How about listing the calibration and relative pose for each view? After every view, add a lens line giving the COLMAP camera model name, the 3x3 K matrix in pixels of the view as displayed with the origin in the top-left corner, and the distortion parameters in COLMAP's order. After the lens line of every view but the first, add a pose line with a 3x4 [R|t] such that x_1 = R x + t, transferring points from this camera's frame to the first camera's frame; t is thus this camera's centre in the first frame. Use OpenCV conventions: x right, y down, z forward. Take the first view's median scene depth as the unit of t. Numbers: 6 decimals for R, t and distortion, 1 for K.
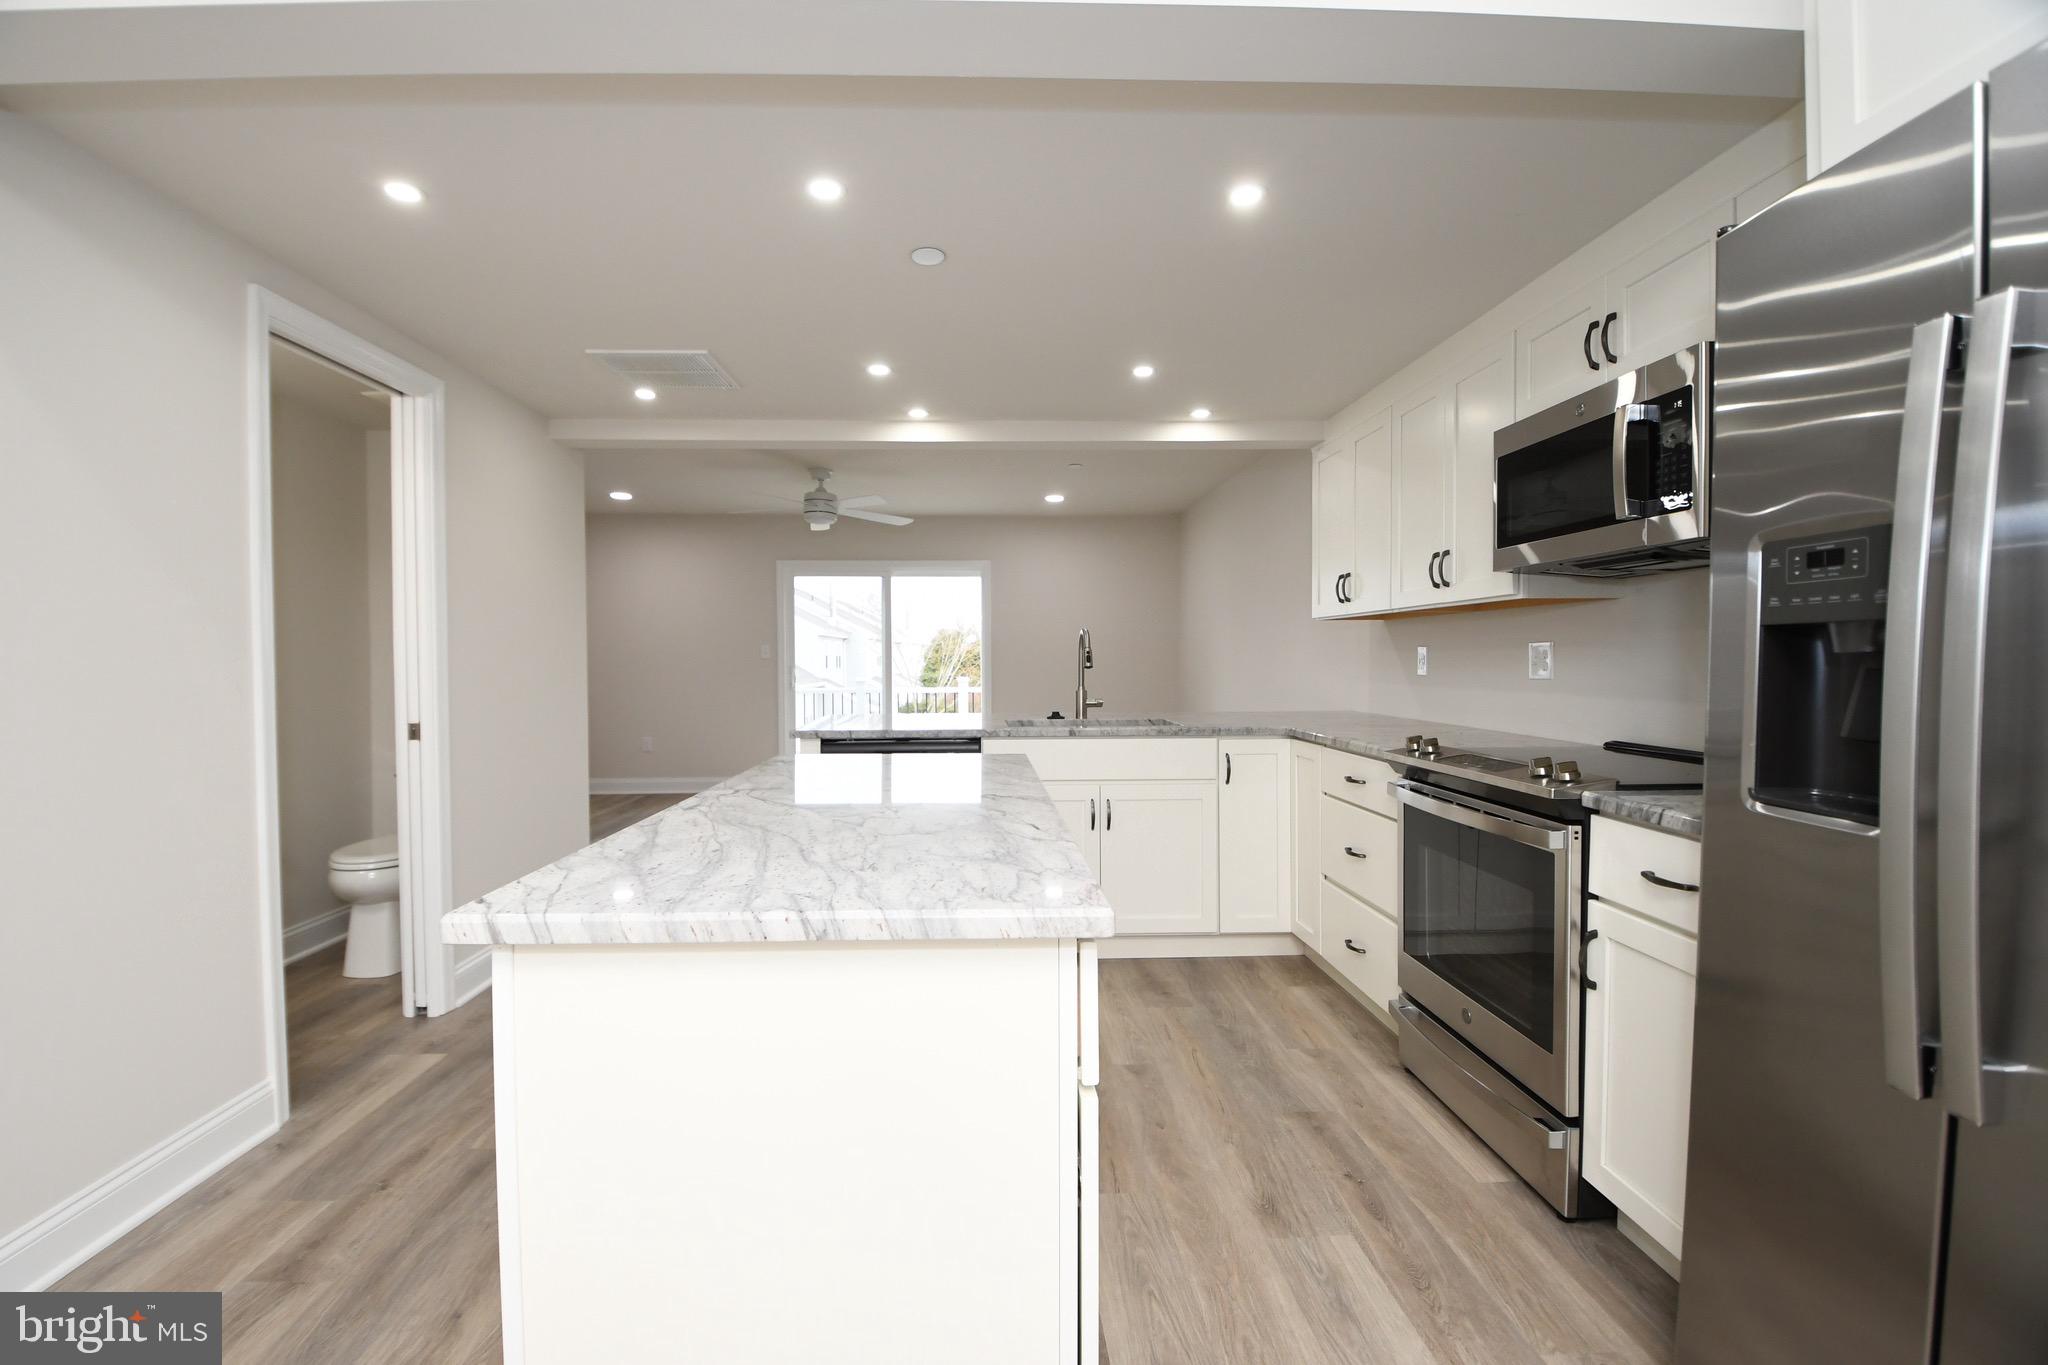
lens RADIAL K [[910.1, 0, 992.4], [0, 910.1, 672.7], [0, 0, 1]] dist [-0.003533, -0.010648]
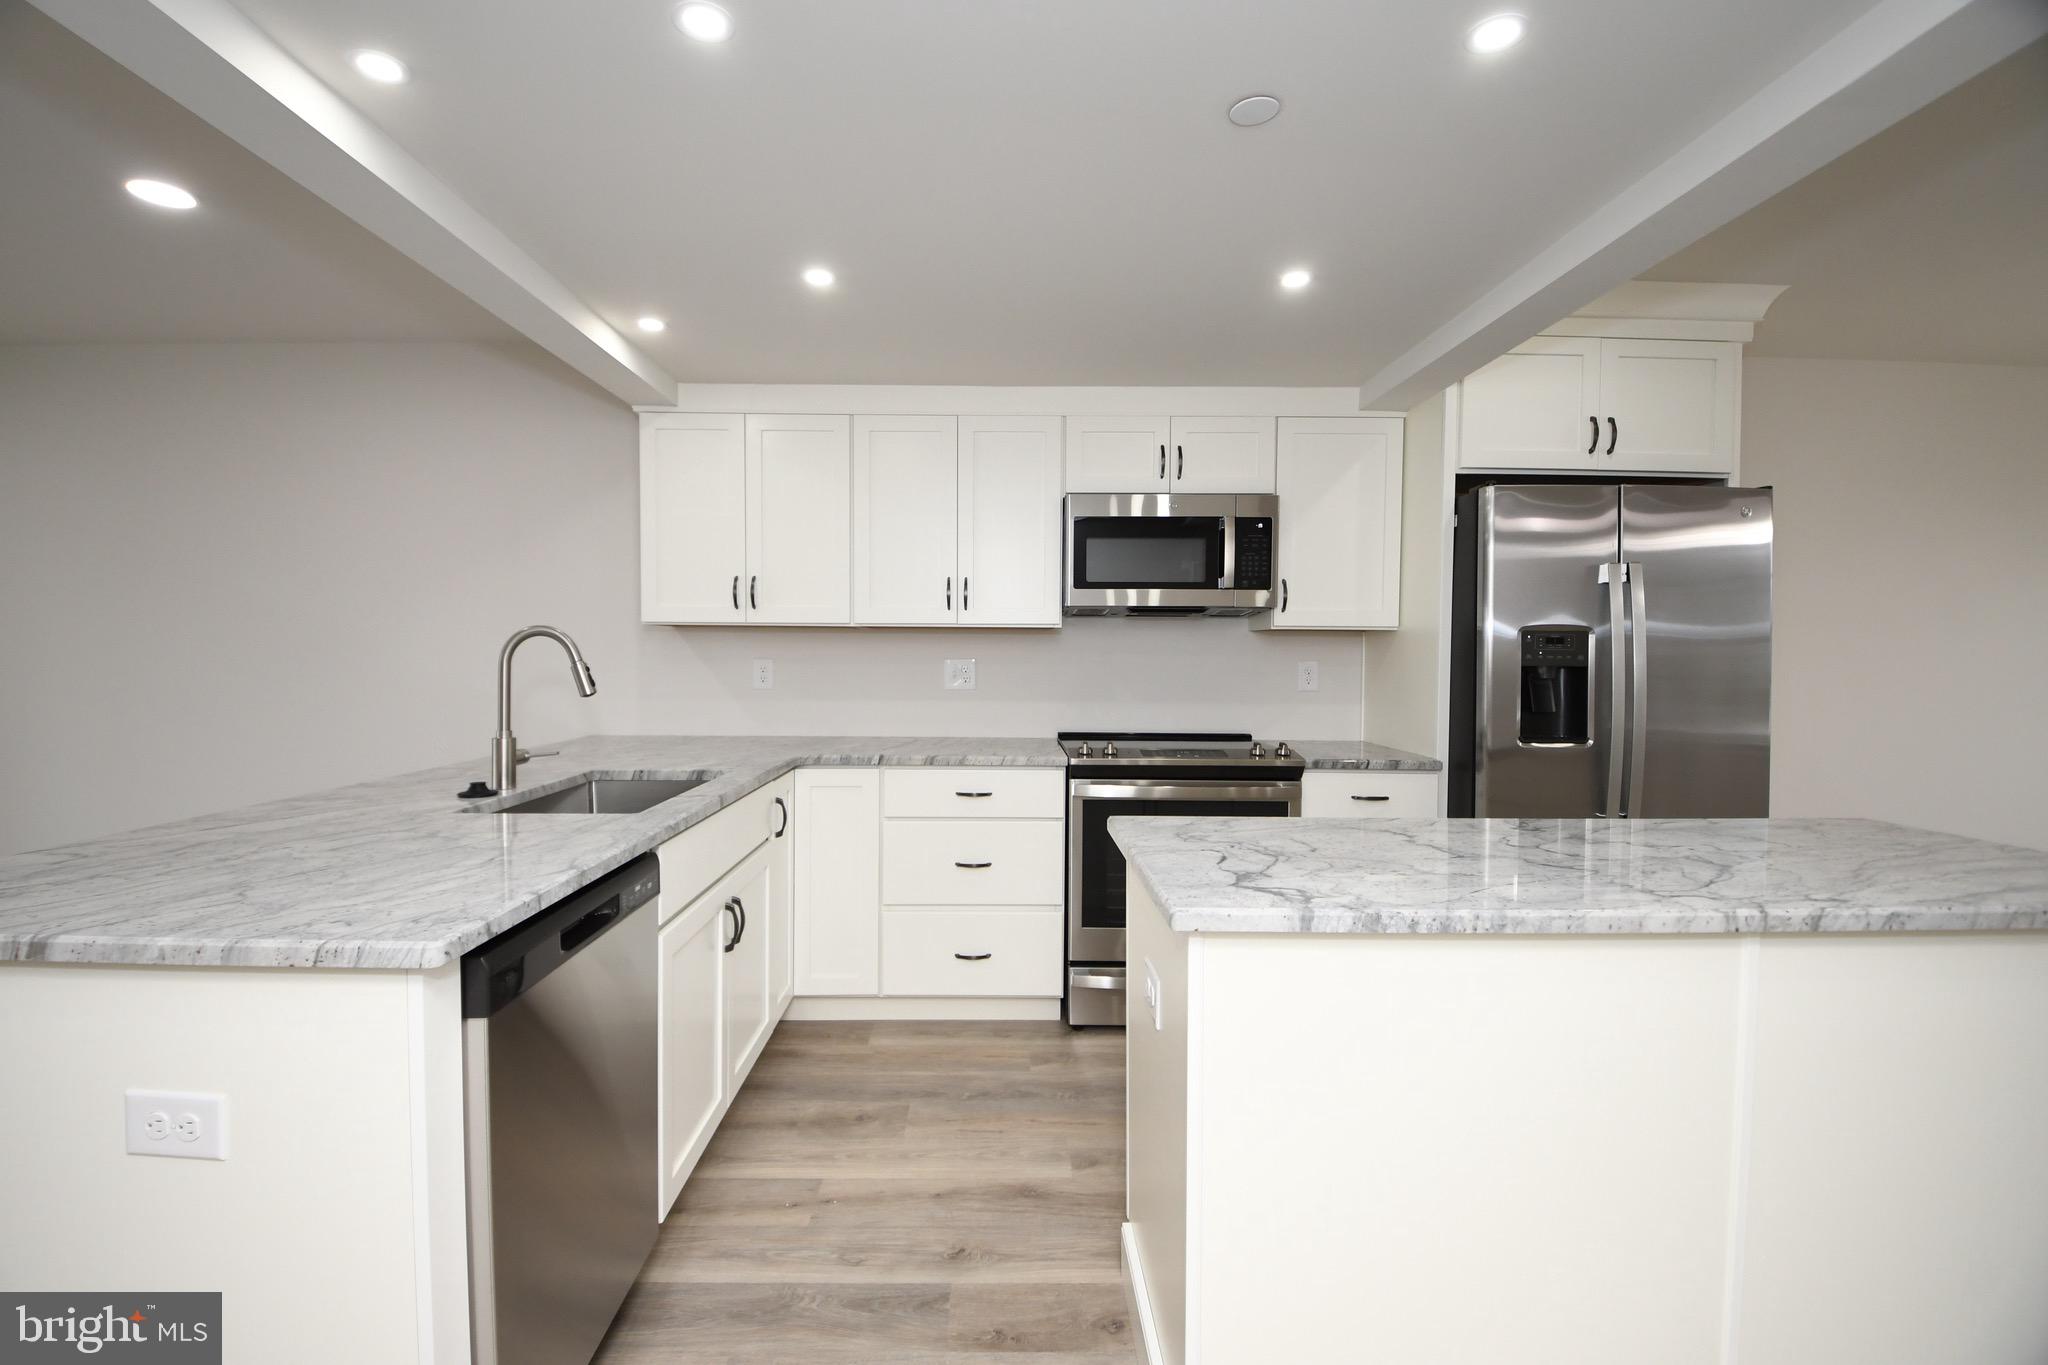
lens RADIAL K [[910.1, 0, 1005.1], [0, 910.1, 670.6], [0, 0, 1]] dist [-0.003533, -0.010648]
pose [[0.009602, -0.015436, 0.999835, -0.599290], [0.009504, 0.999837, 0.015345, -0.035184], [-0.999909, 0.009356, 0.009747, 0.920518]]
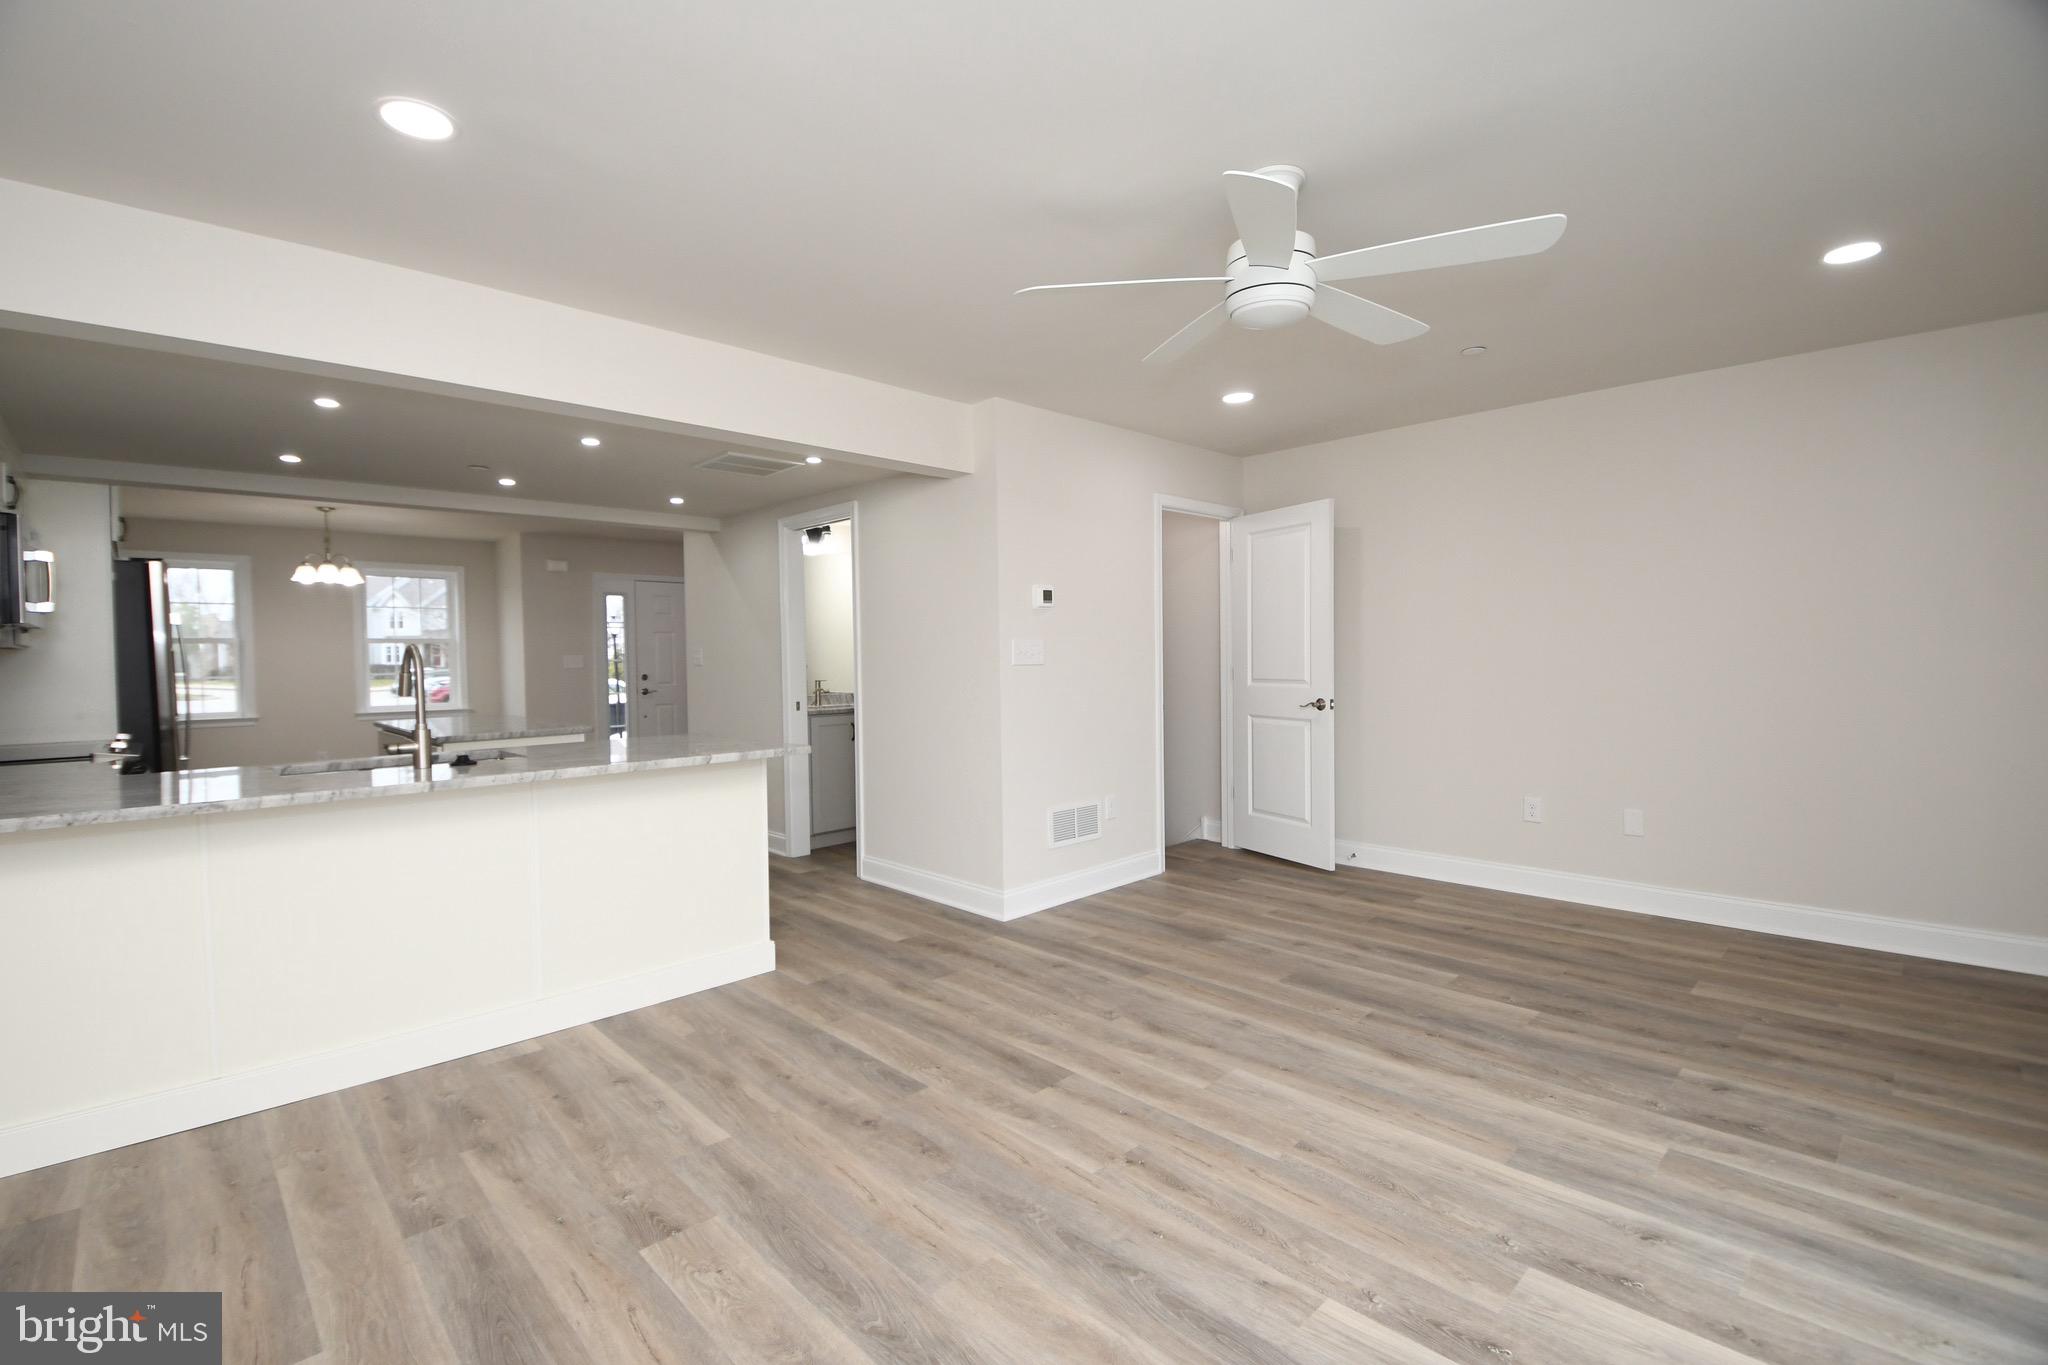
lens RADIAL K [[910.1, 0, 983.8], [0, 910.1, 670.9], [0, 0, 1]] dist [-0.003533, -0.010648]
pose [[-0.747516, 0.029311, -0.663596, 0.325800], [0.009571, 0.999398, 0.033362, -0.061245], [0.664174, 0.018587, -0.747347, 2.434046]]
